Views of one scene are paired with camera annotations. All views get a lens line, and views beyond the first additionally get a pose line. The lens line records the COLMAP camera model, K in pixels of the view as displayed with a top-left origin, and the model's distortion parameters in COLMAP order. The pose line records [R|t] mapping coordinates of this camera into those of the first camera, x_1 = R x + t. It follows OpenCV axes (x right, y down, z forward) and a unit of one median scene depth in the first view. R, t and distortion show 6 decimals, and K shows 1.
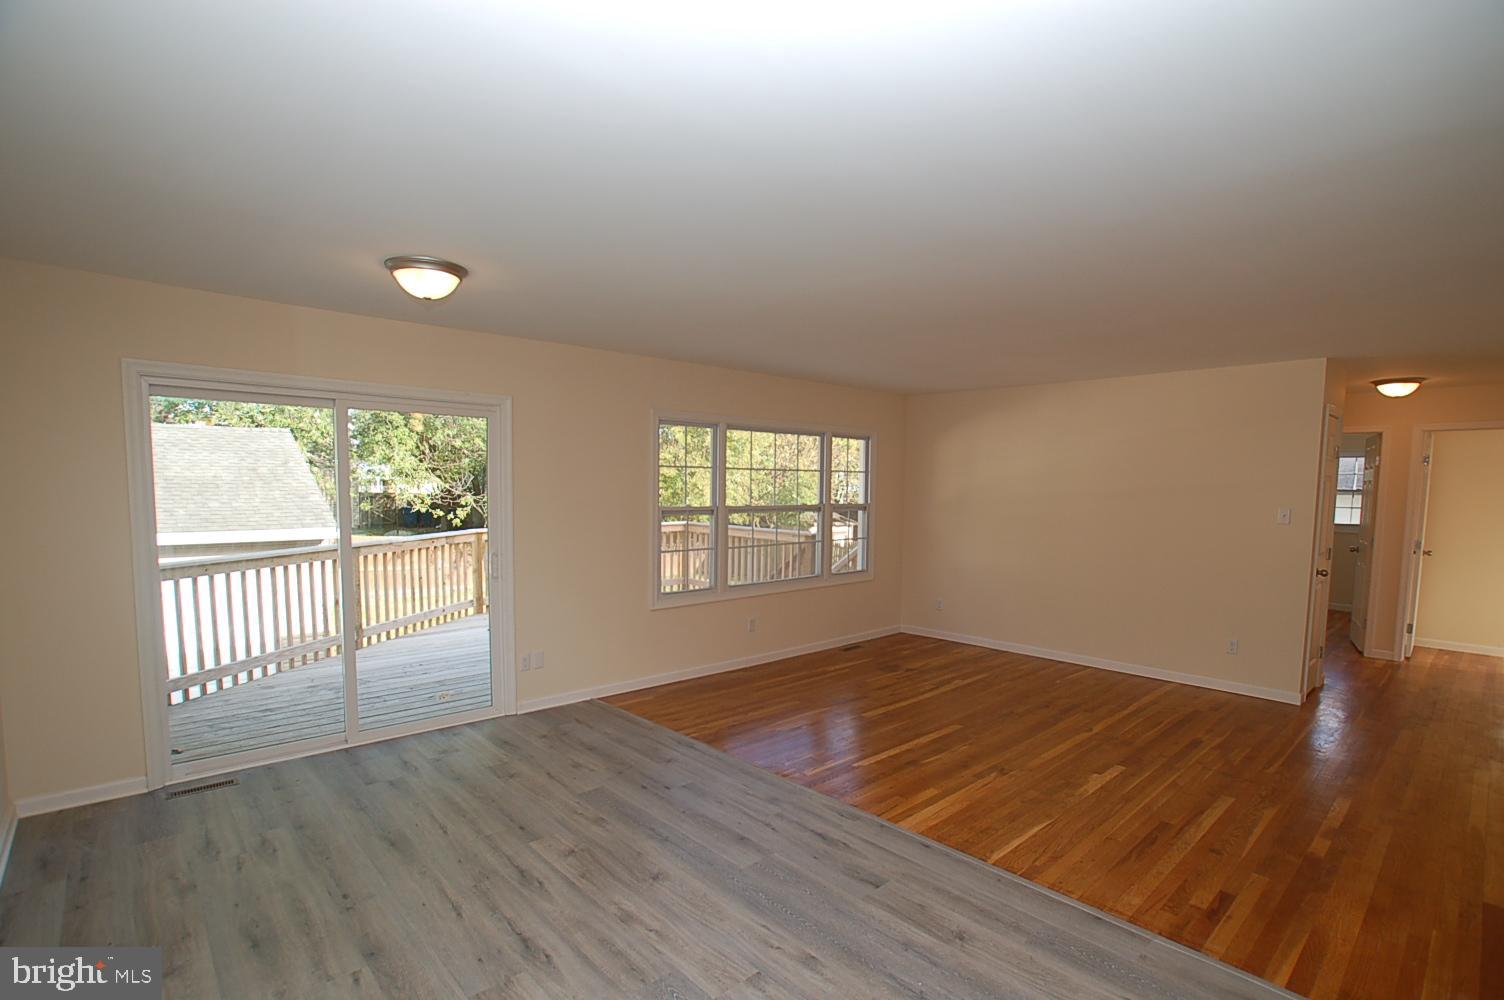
lens RADIAL K [[717.9, 0, 756.9], [0, 717.9, 547.2], [0, 0, 1]] dist [-0.065286, 0.026214]
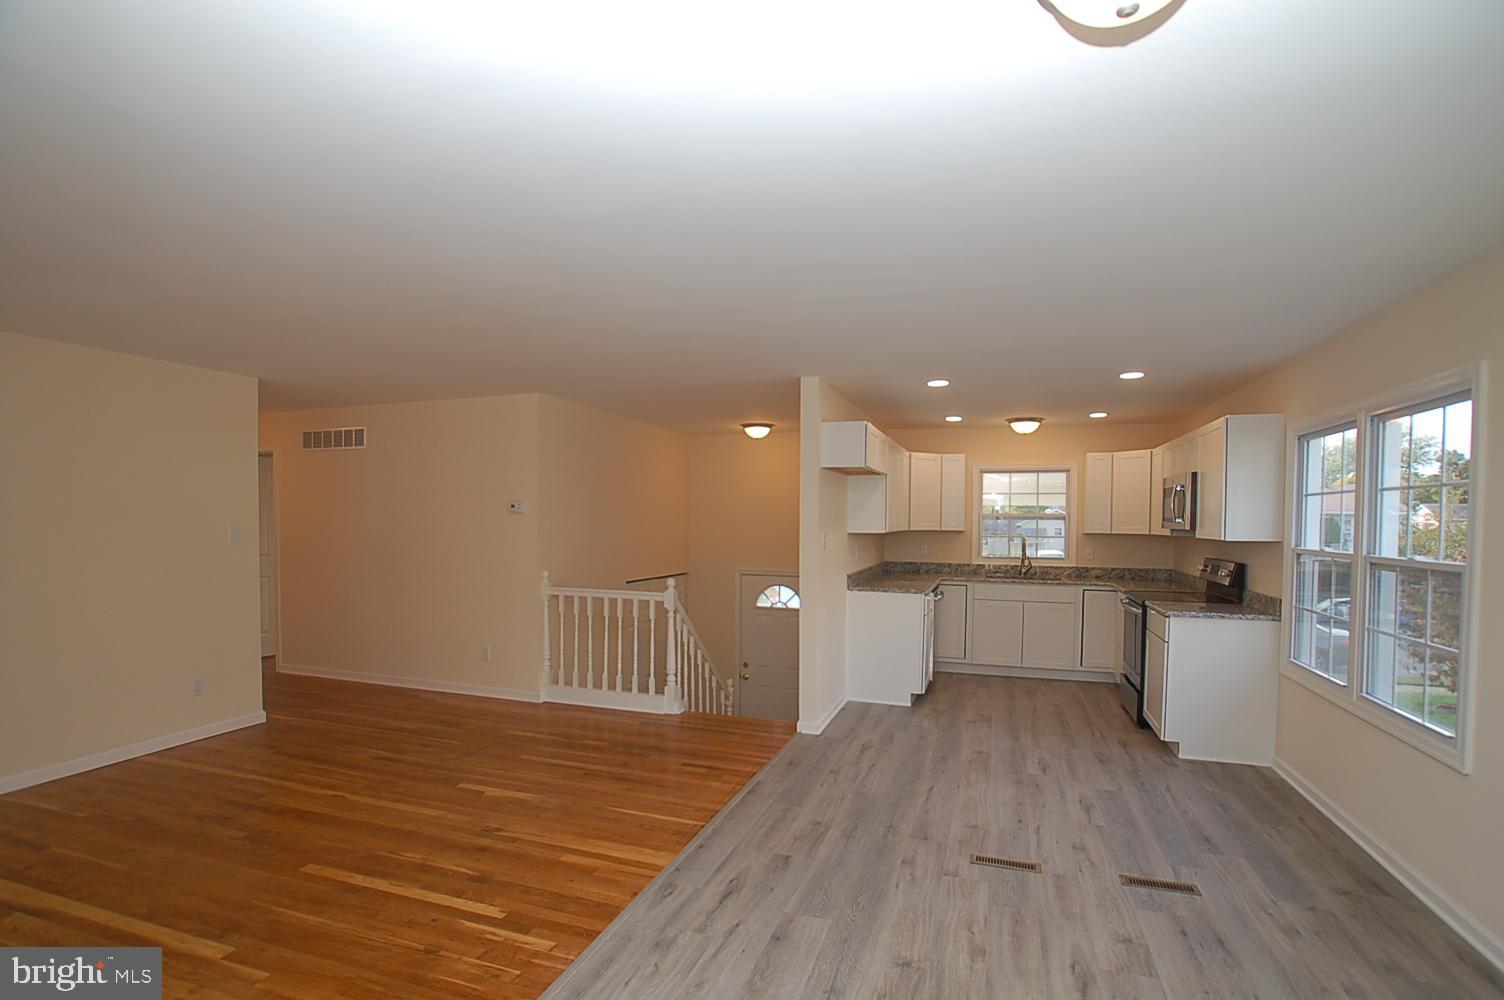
lens RADIAL K [[719.5, 0, 754.7], [0, 719.5, 544.0], [0, 0, 1]] dist [-0.072284, 0.035061]
pose [[-0.476407, -0.048444, 0.877889, -0.481645], [0.061728, 0.994174, 0.088359, -0.081693], [-0.877055, 0.096285, -0.470641, 0.930845]]
